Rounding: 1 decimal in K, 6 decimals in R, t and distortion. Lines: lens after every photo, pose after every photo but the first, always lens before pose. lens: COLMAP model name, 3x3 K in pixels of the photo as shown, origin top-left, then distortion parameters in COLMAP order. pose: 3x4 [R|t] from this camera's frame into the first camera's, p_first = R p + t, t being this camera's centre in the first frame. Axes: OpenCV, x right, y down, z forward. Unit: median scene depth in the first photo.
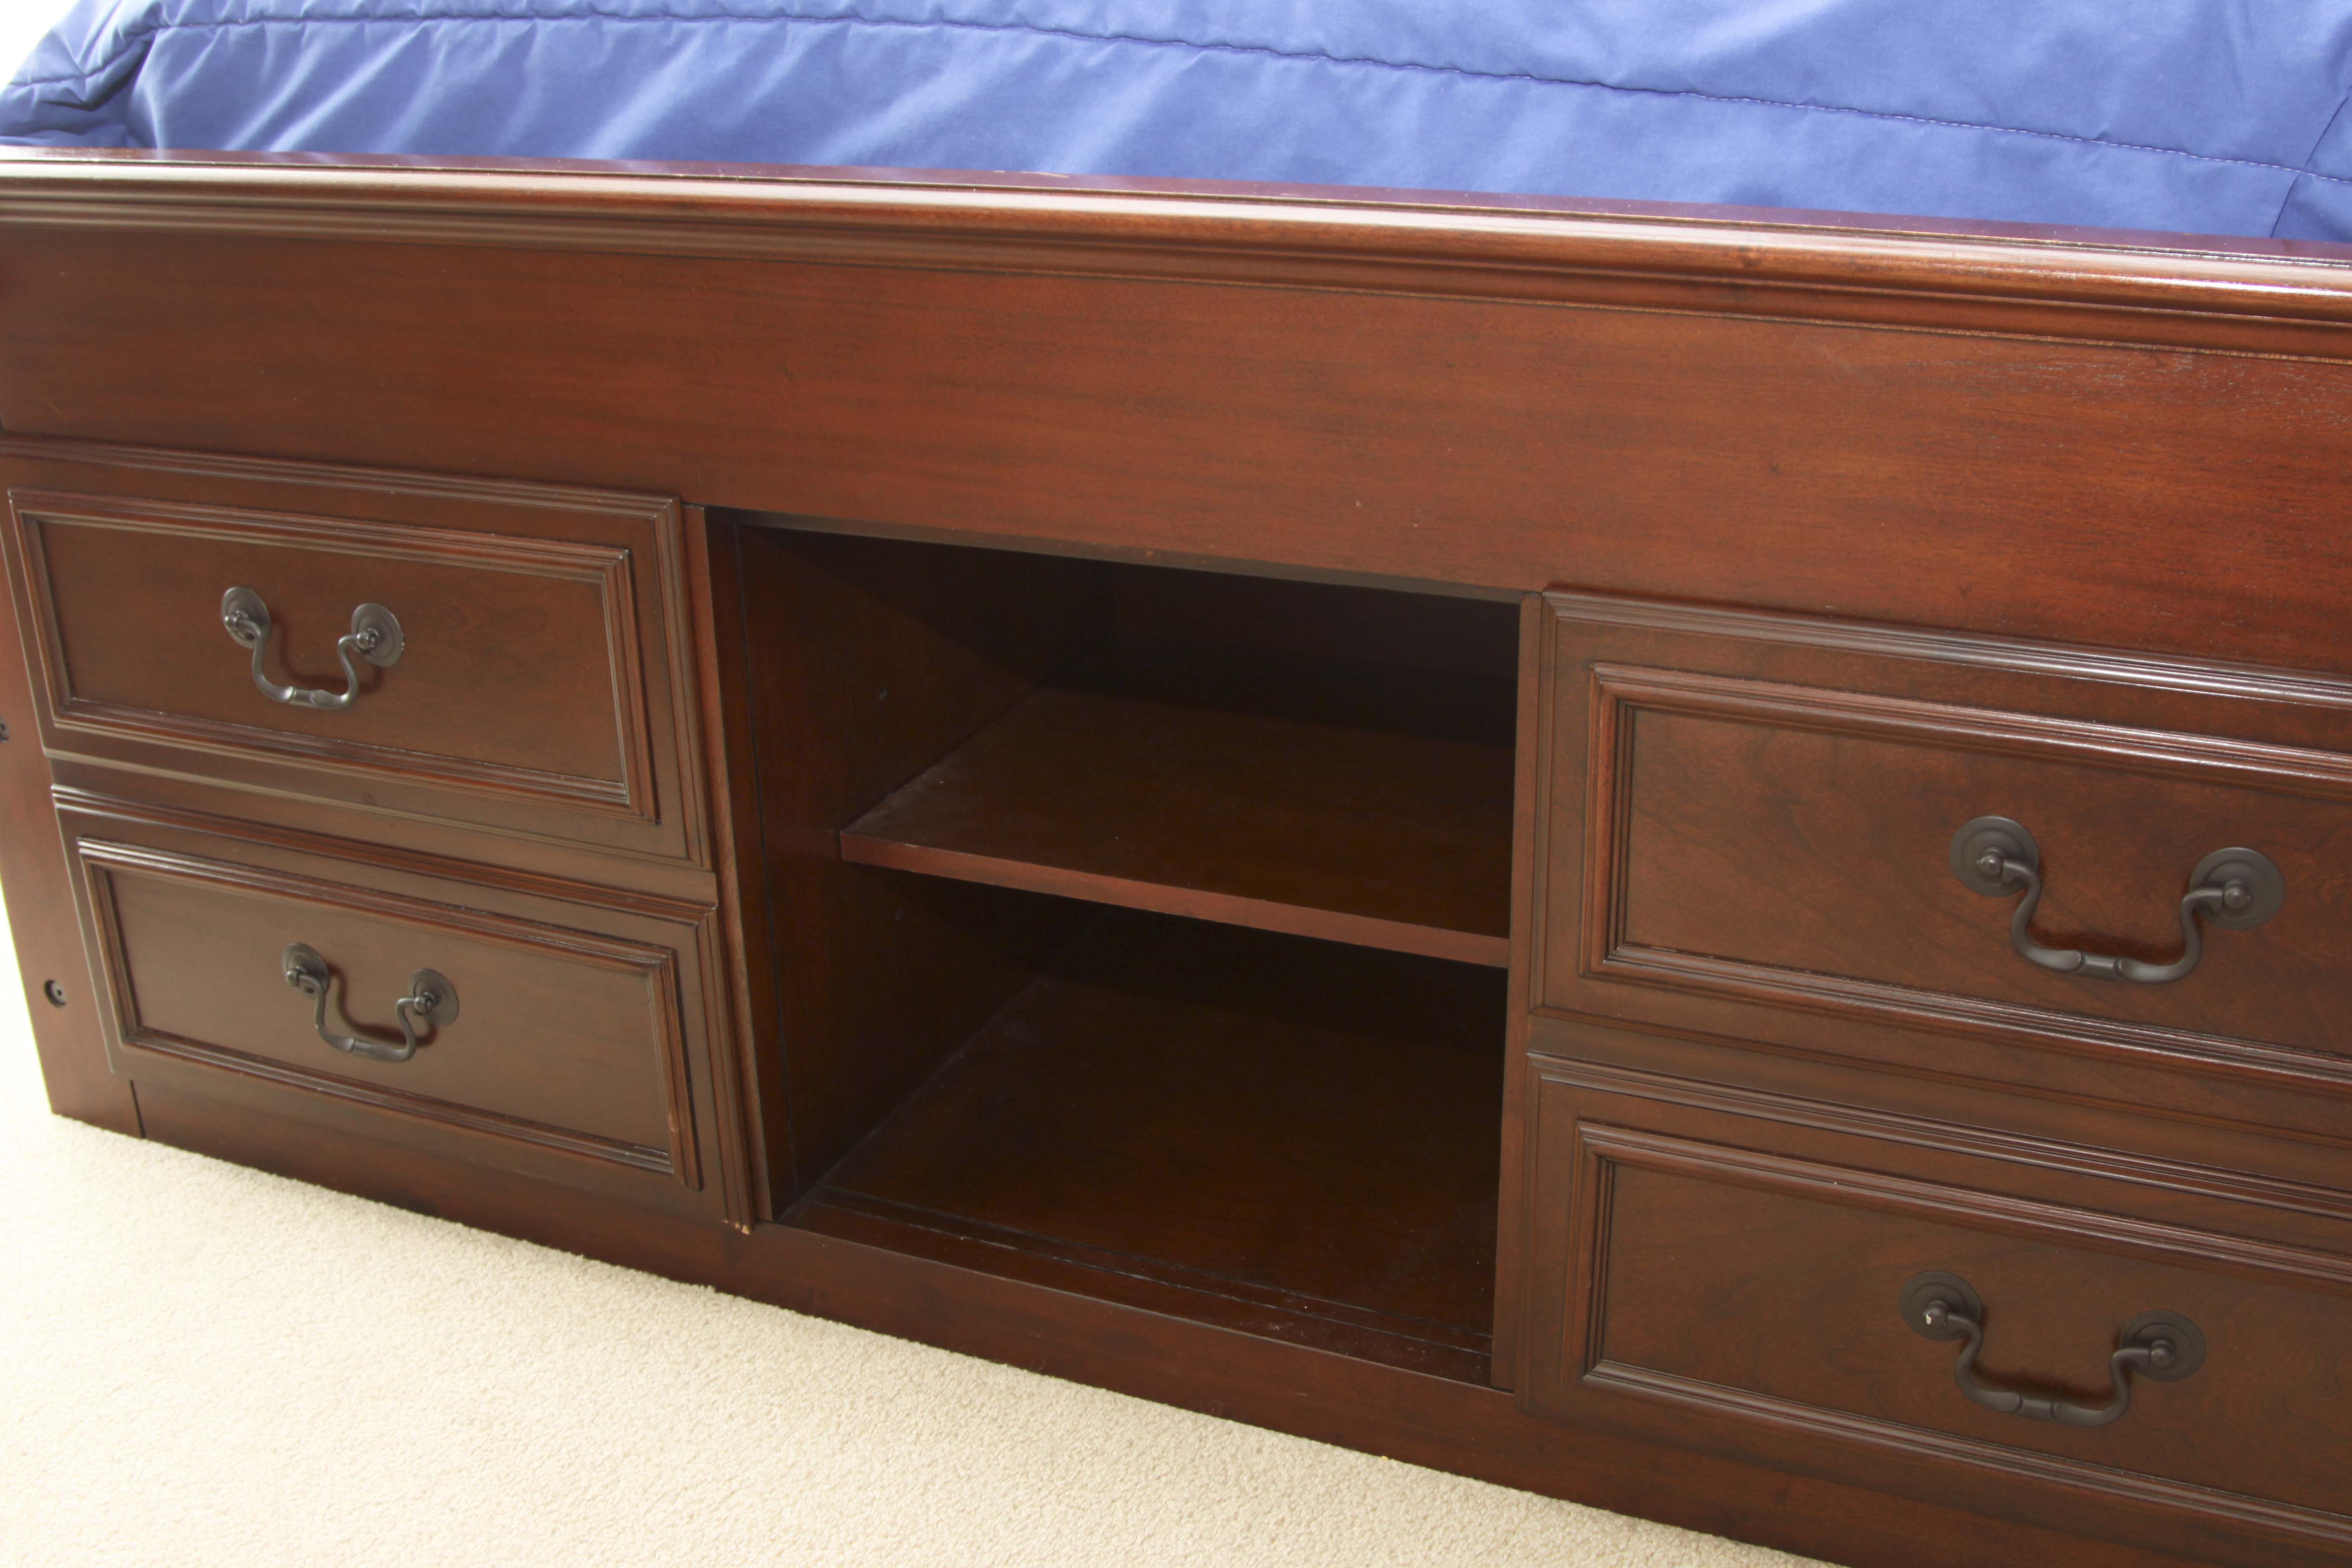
lens RADIAL K [[2497.3, 0, 1178.5], [0, 2497.3, 755.3], [0, 0, 1]] dist [-0.137169, 0.082997]
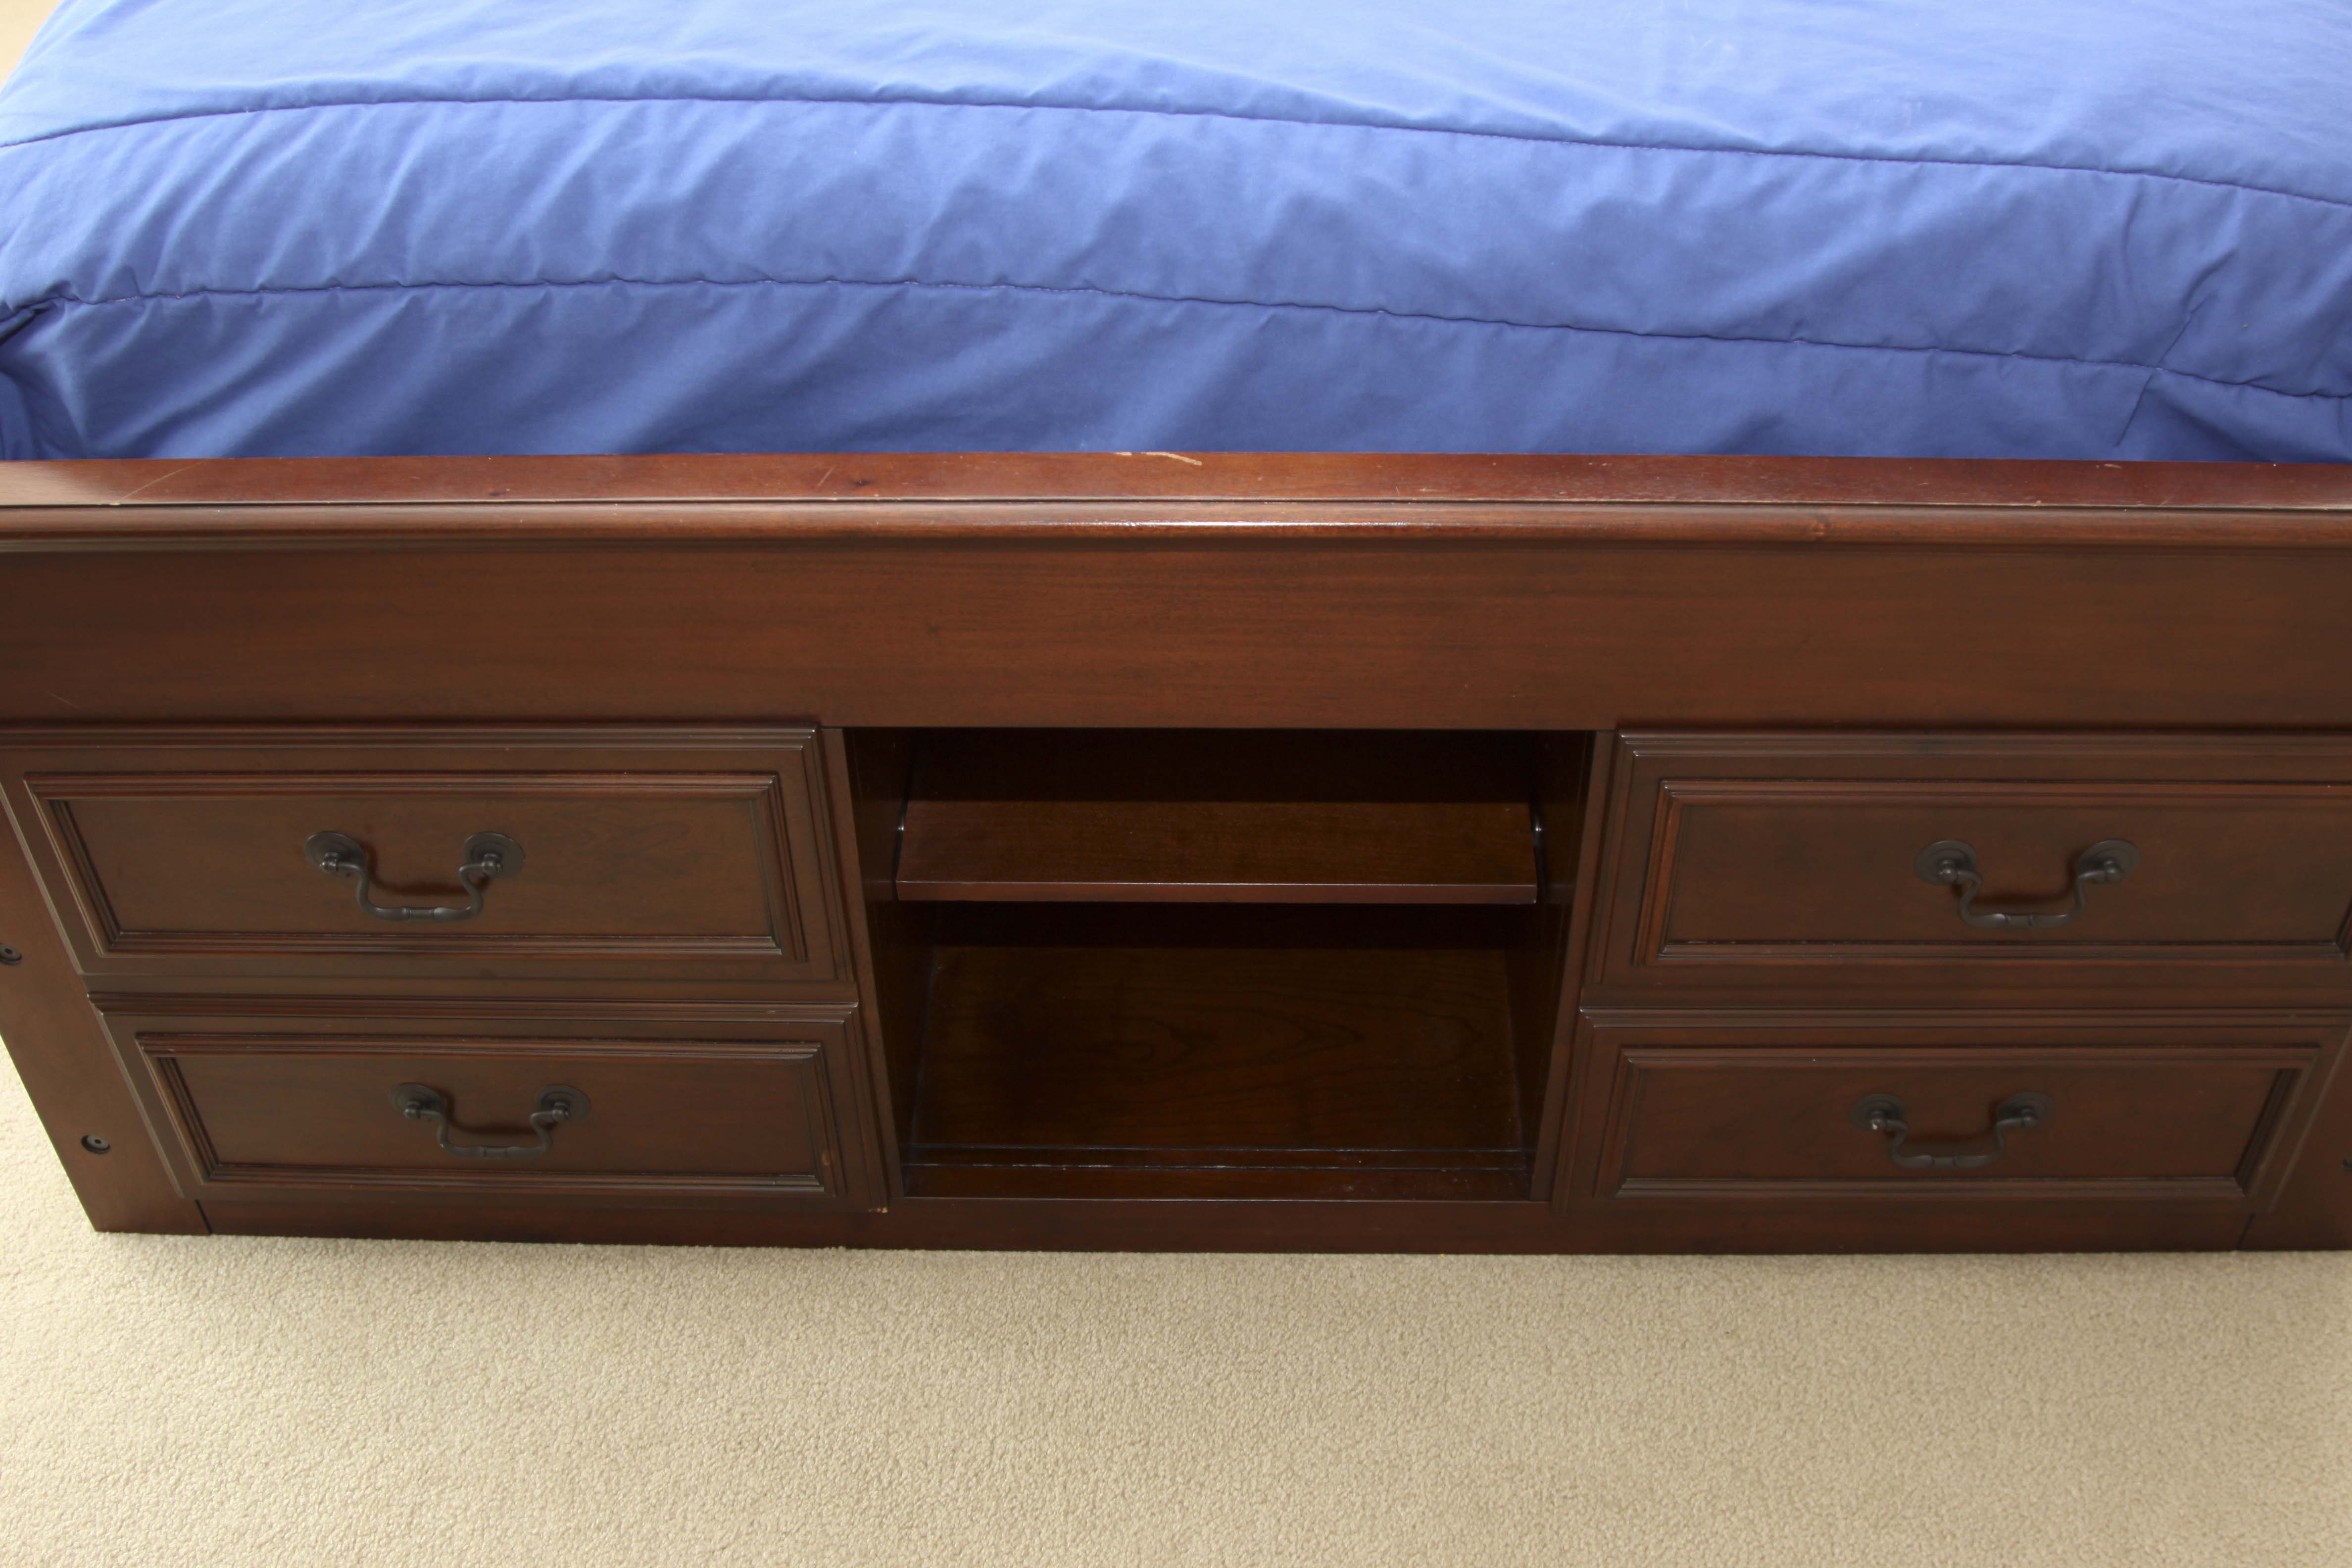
lens RADIAL K [[2497.3, 0, 1178.5], [0, 2497.3, 755.3], [0, 0, 1]] dist [-0.137169, 0.082997]
pose [[0.923141, -0.244335, 0.296836, -0.388400], [0.131939, 0.926529, 0.352331, -0.465751], [-0.361114, -0.286086, 0.887554, -0.057345]]
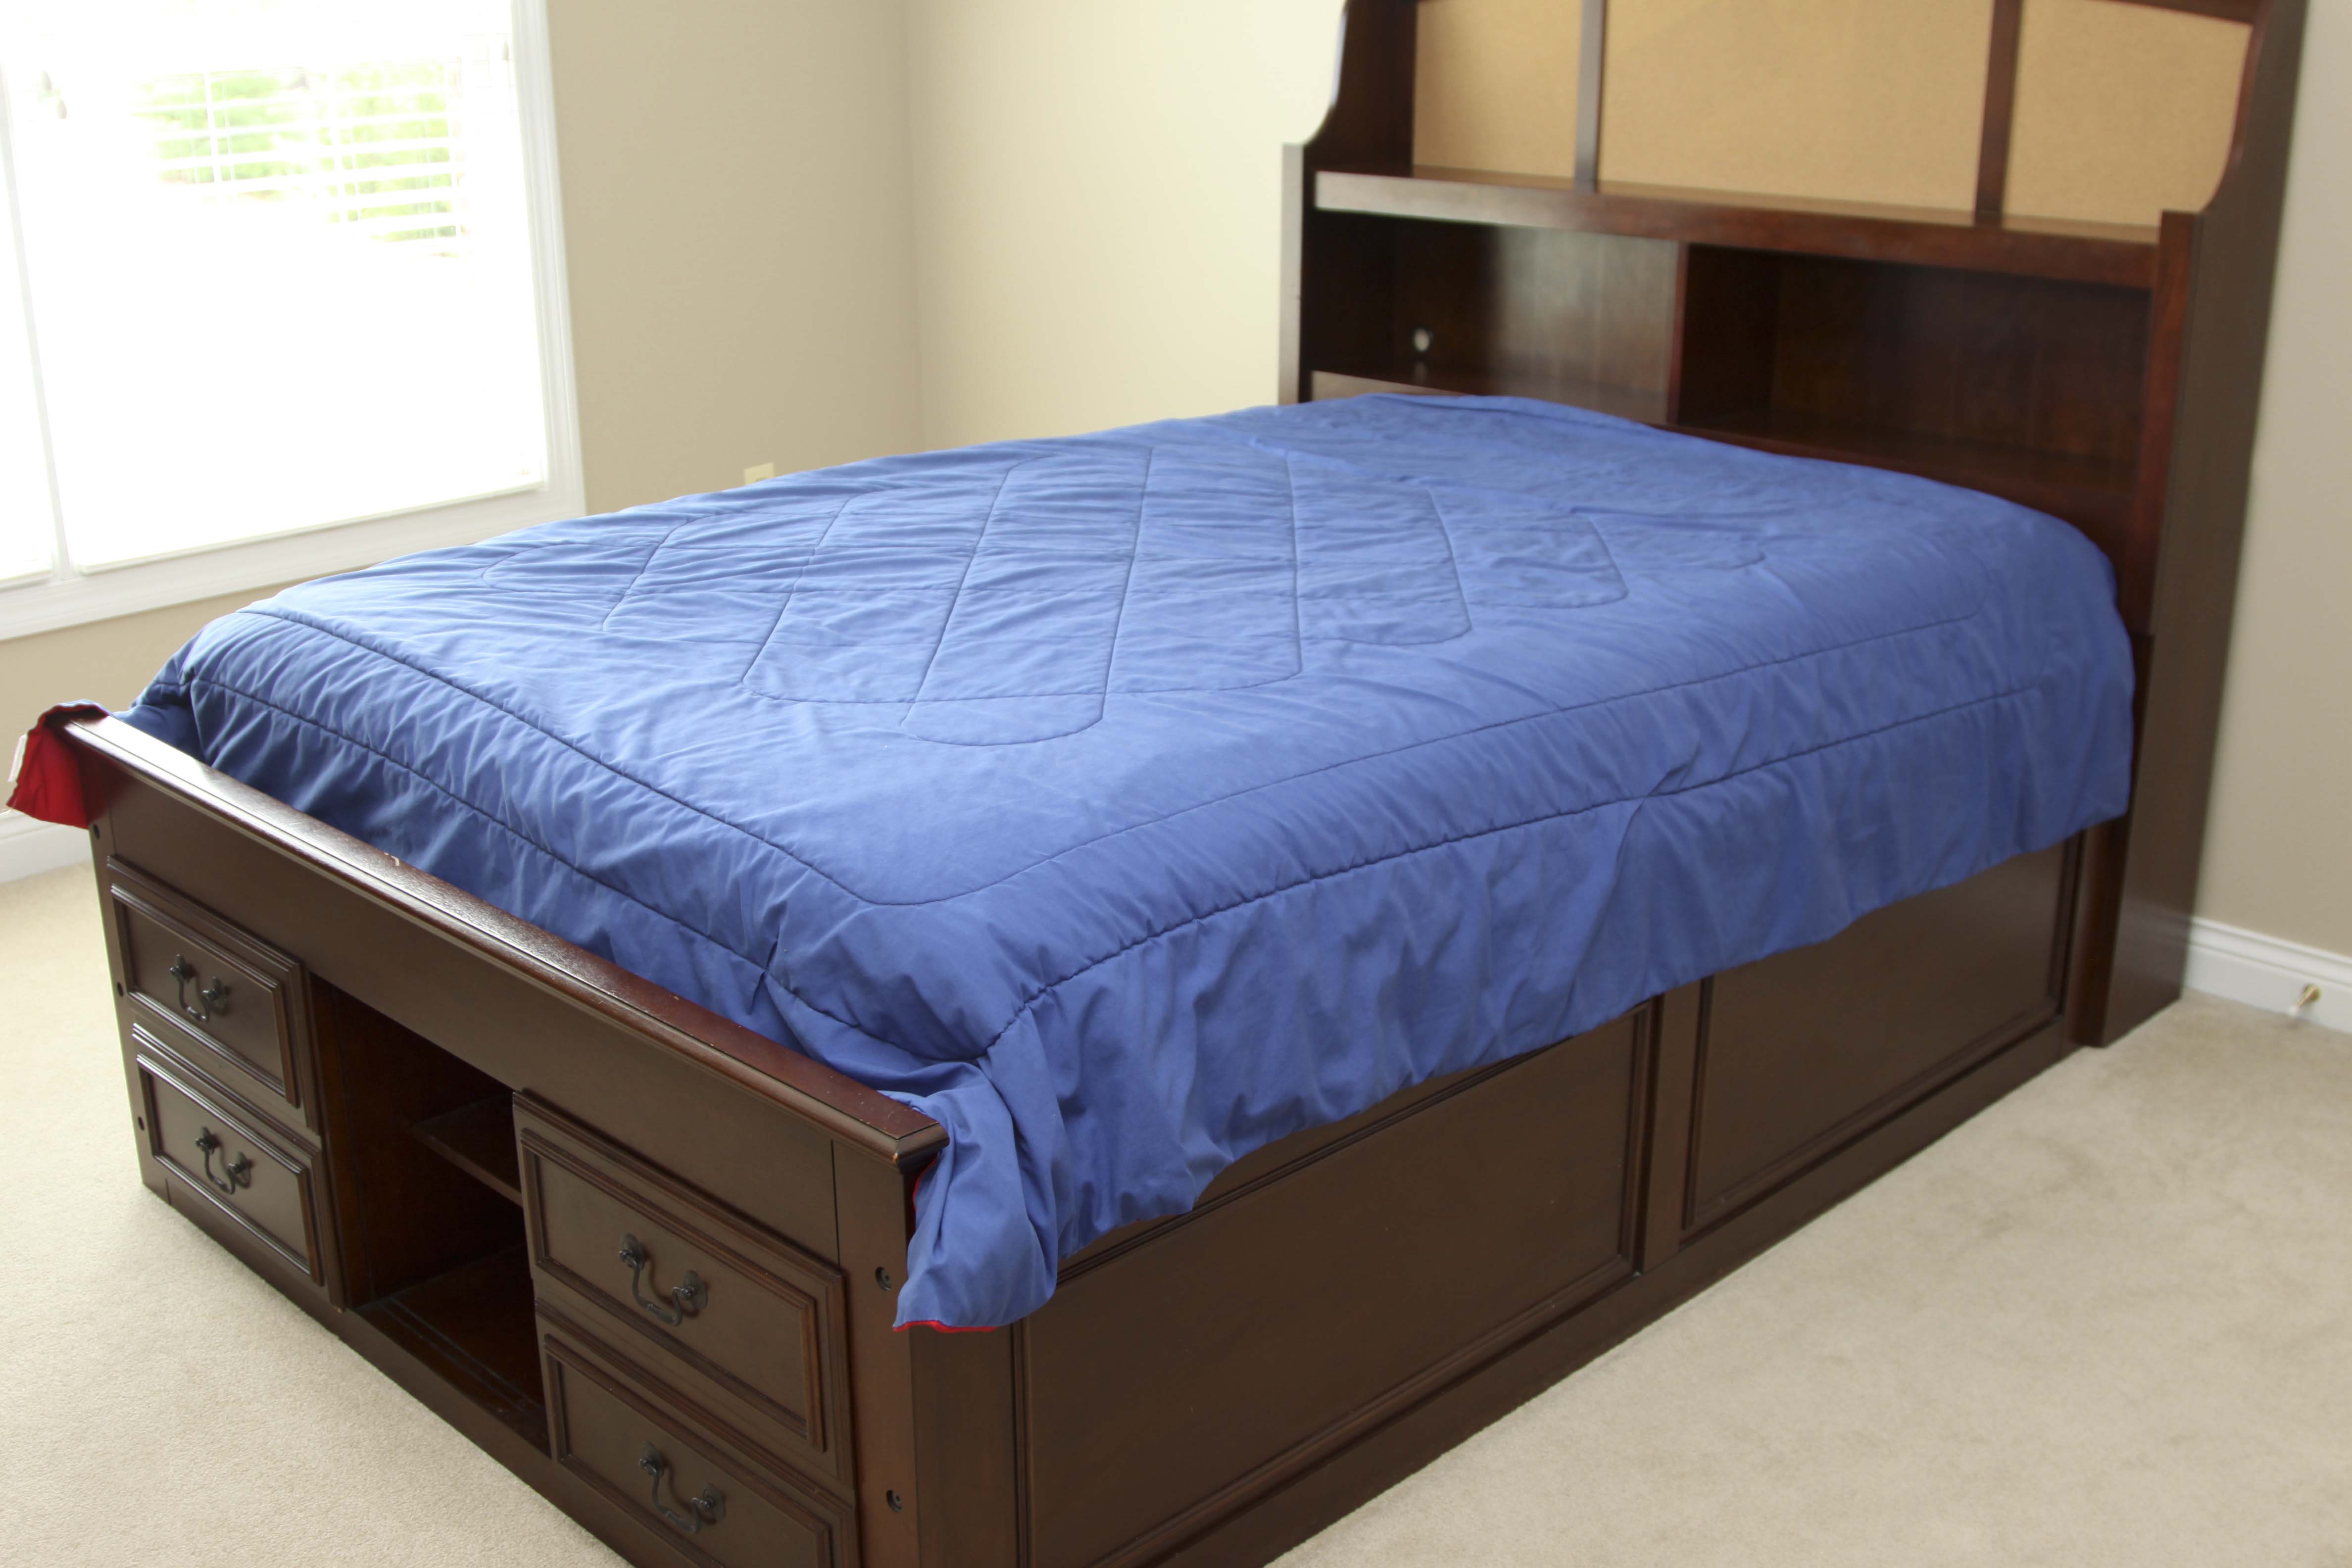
lens RADIAL K [[2497.3, 0, 1178.5], [0, 2497.3, 755.3], [0, 0, 1]] dist [-0.137169, 0.082997]
pose [[0.935527, 0.126912, -0.329670, 1.193562], [-0.146816, 0.988505, -0.036088, -0.318257], [0.321300, 0.082162, 0.943406, -0.780662]]
